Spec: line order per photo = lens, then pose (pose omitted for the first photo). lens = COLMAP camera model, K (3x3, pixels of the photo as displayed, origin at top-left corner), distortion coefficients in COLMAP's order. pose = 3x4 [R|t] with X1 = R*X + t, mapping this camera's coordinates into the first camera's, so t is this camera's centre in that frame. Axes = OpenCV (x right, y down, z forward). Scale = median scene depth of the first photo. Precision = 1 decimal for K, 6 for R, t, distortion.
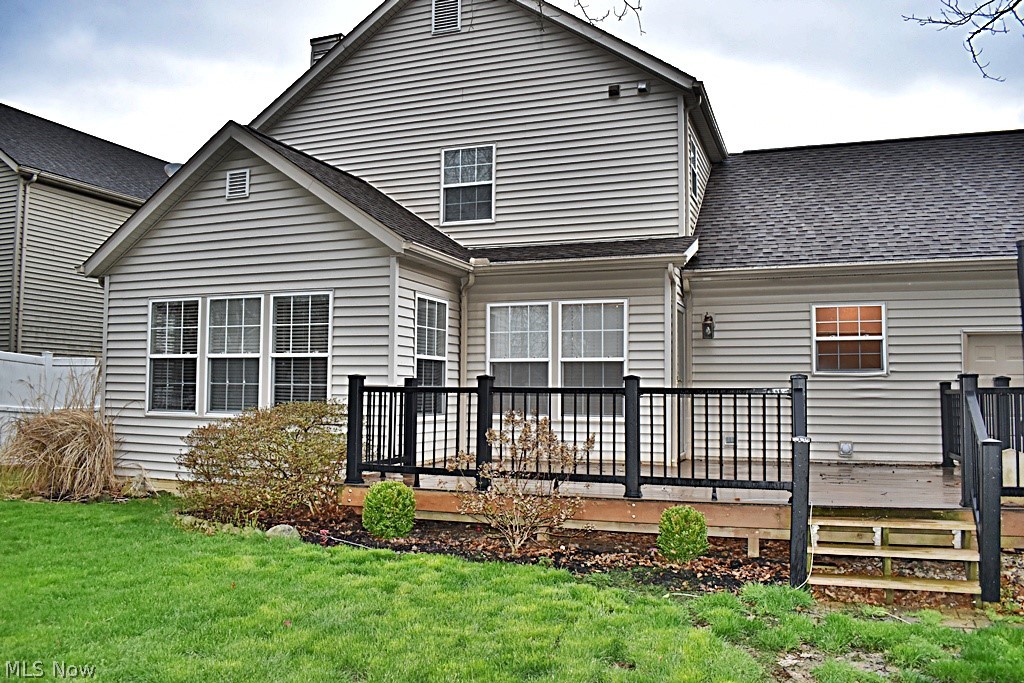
lens RADIAL K [[810.6, 0, 512.0], [0, 810.6, 341.5], [0, 0, 1]] dist [-0.002624, -0.001283]
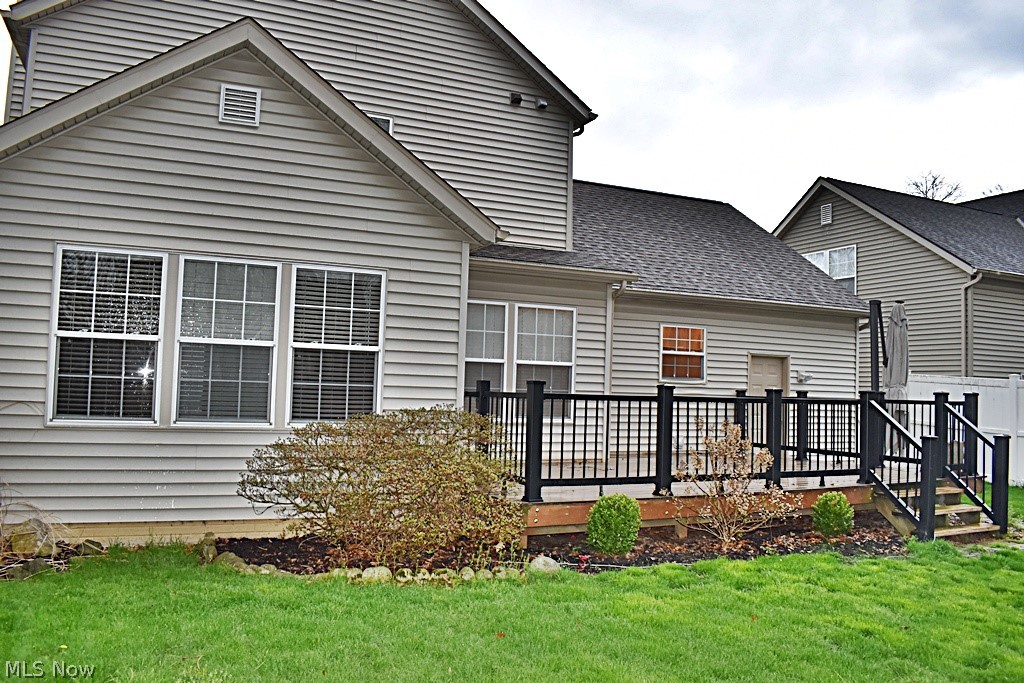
lens RADIAL K [[810.6, 0, 512.0], [0, 810.6, 341.5], [0, 0, 1]] dist [-0.002624, -0.001283]
pose [[0.703731, 0.052834, 0.708499, -0.673981], [-0.064077, 0.997887, -0.010768, 0.008704], [-0.707571, -0.037820, 0.705630, 0.310572]]
